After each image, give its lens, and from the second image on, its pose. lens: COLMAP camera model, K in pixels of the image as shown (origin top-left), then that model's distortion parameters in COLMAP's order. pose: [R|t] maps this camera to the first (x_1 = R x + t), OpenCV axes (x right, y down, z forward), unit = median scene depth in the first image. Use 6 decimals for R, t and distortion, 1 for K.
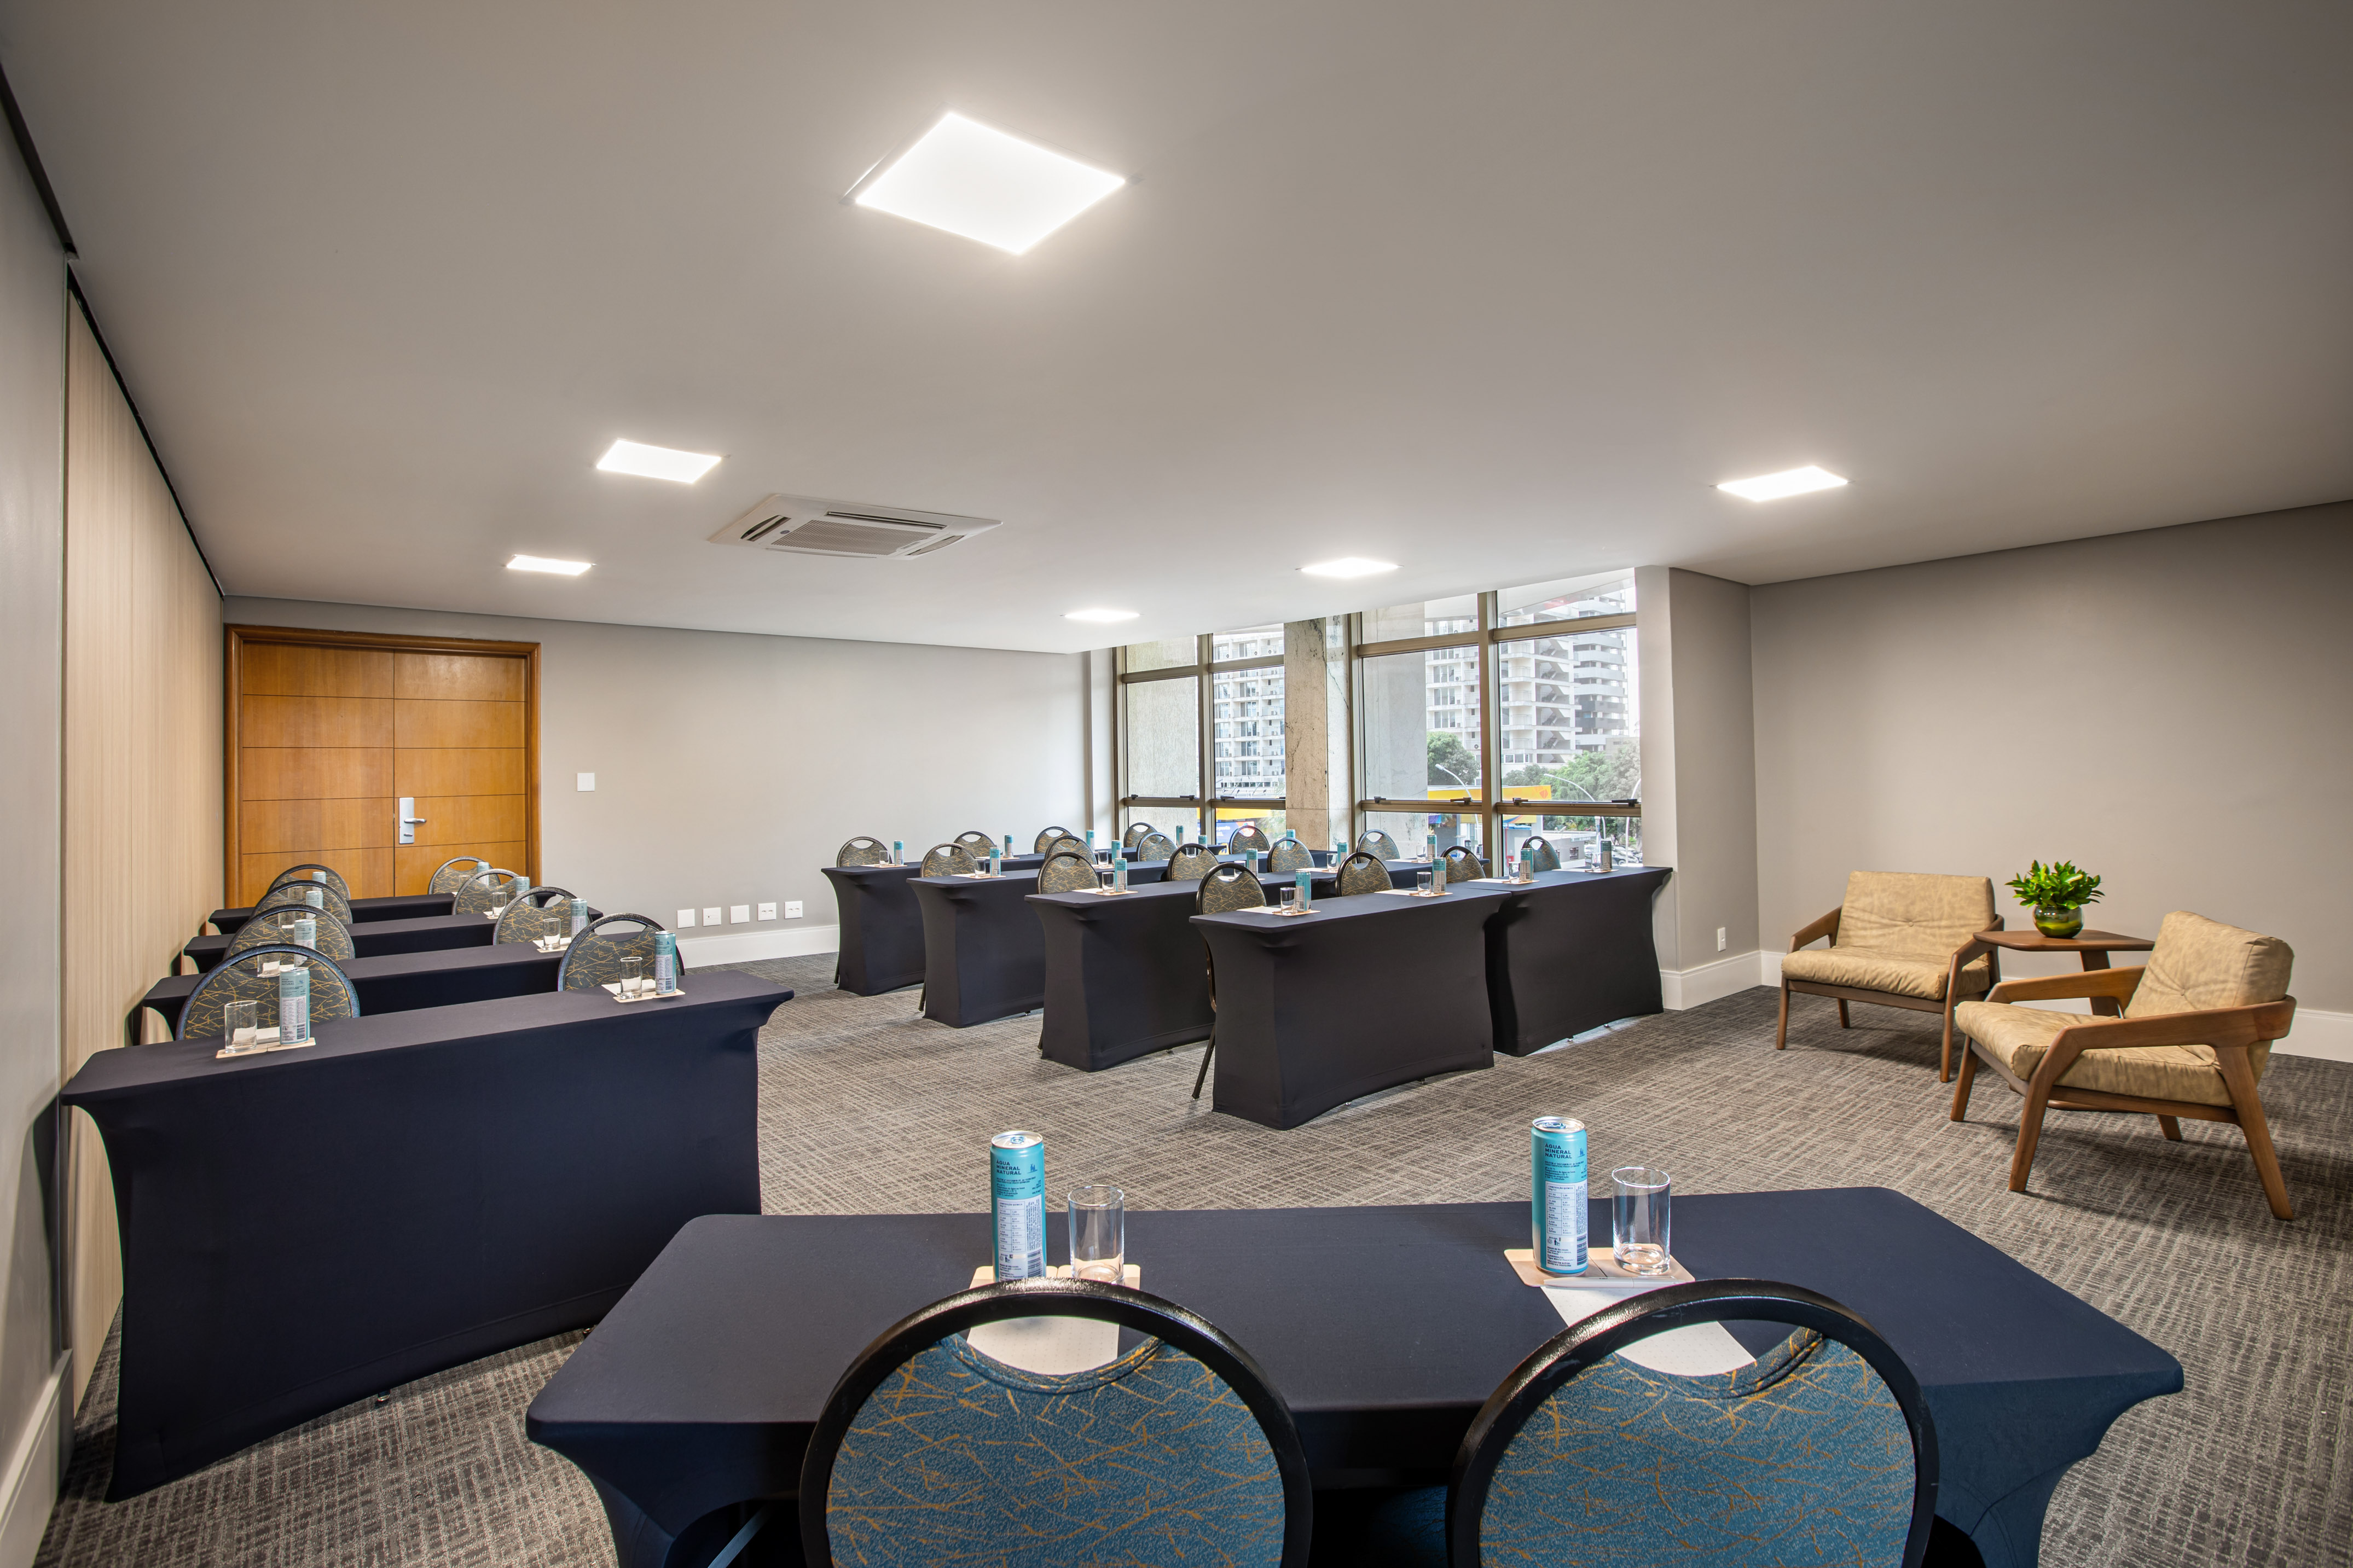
lens RADIAL K [[1123.4, 0, 1176.5], [0, 1123.4, 784.0], [0, 0, 1]] dist [-0.018748, -0.000558]
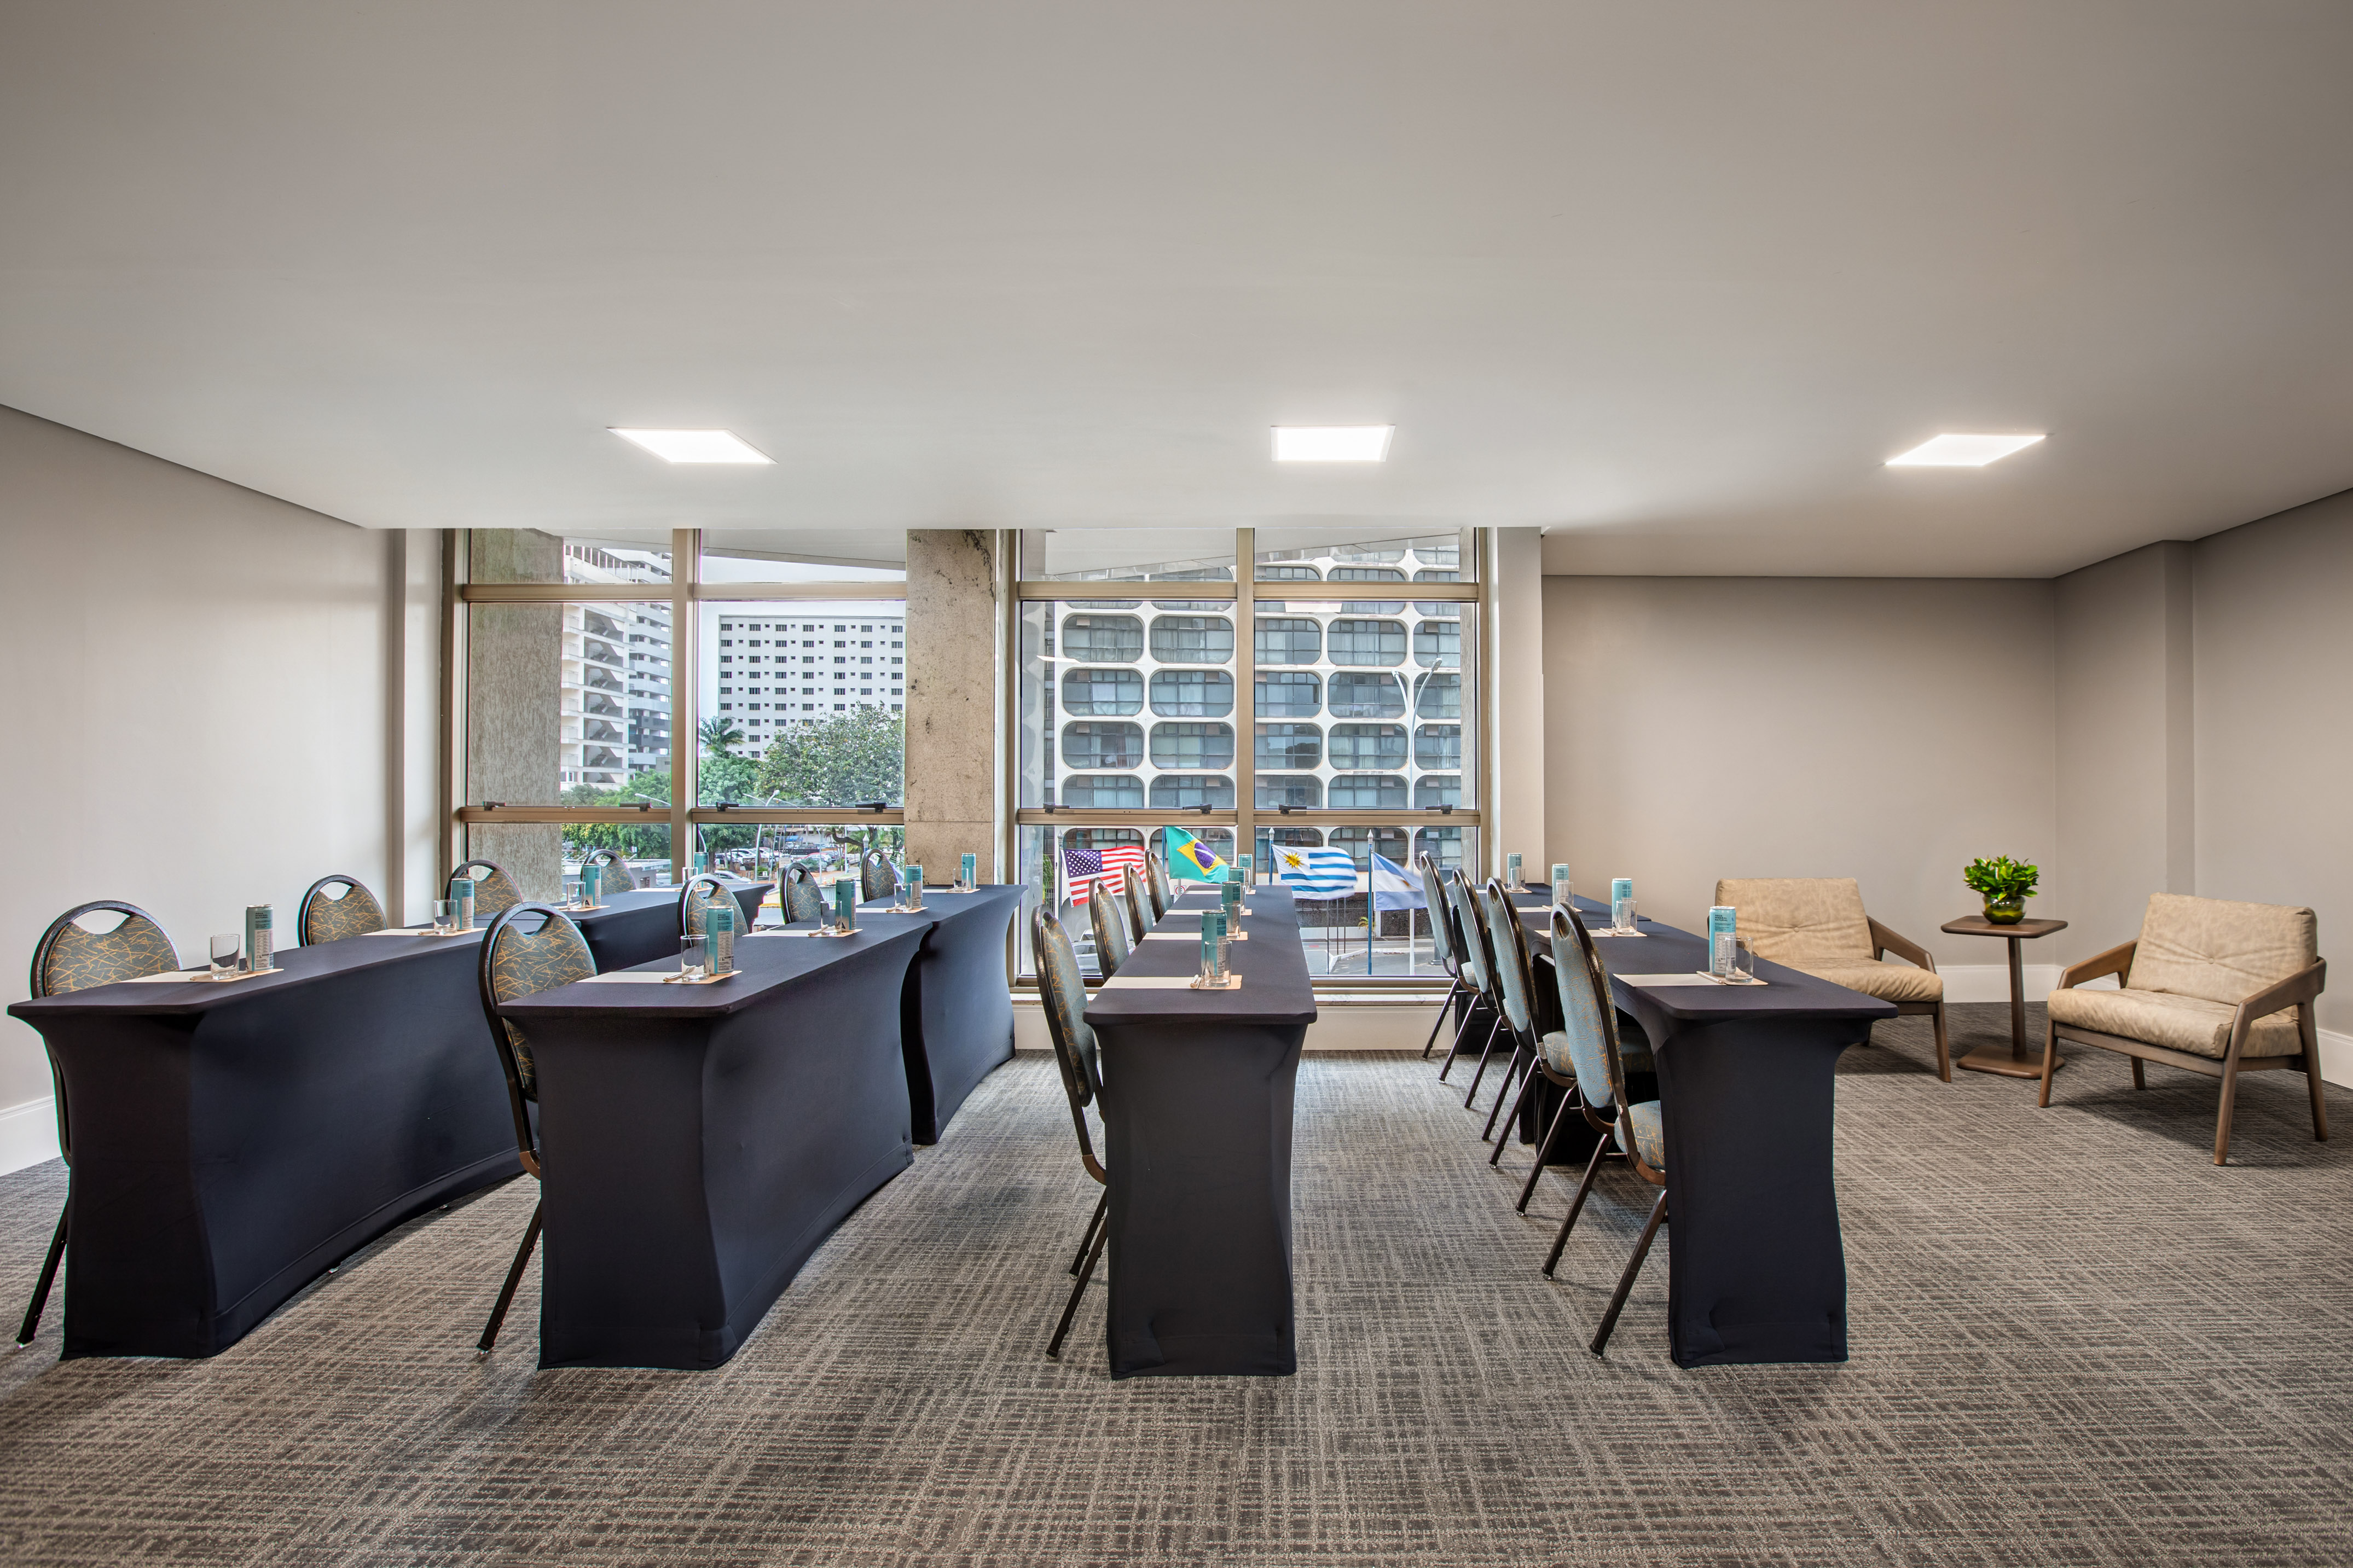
lens RADIAL K [[1123.4, 0, 1176.5], [0, 1123.4, 784.0], [0, 0, 1]] dist [-0.018748, -0.000558]
pose [[0.629017, 0.028280, 0.776877, -0.250760], [-0.009198, 0.999539, -0.028938, 0.013466], [-0.777337, 0.011057, 0.628987, 0.392693]]
